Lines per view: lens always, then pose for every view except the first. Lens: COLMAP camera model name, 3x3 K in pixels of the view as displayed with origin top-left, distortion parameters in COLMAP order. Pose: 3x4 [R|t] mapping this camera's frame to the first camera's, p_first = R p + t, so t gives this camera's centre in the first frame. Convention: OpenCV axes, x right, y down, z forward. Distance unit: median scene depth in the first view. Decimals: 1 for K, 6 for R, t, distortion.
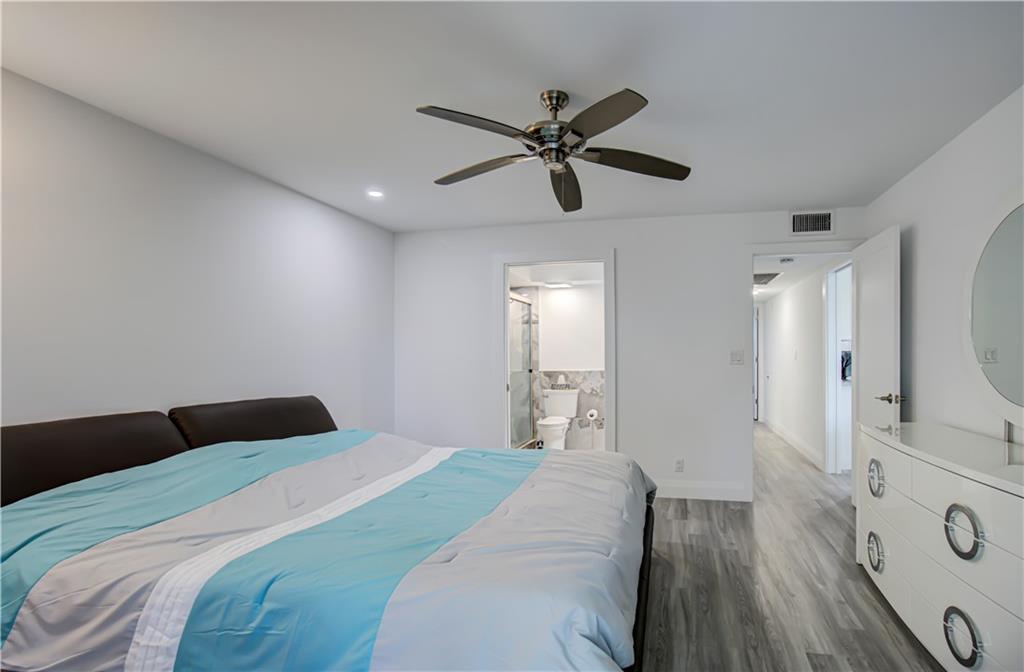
lens RADIAL K [[495.9, 0, 581.6], [0, 495.9, 370.4], [0, 0, 1]] dist [-0.002011, 0.000463]
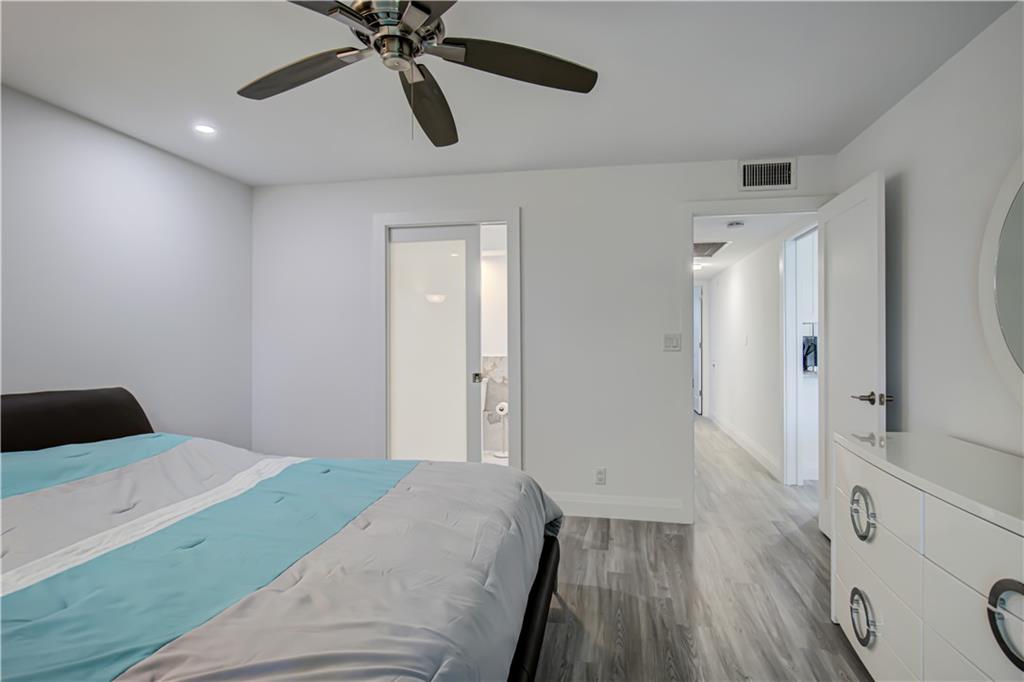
lens RADIAL K [[515.7, 0, 512.0], [0, 515.7, 341.0], [0, 0, 1]] dist [0.001083, -0.001177]
pose [[0.999829, 0.008797, -0.016270, 0.078774], [-0.009234, 0.999594, -0.026953, -0.005018], [0.016026, 0.027098, 0.999504, 0.193221]]
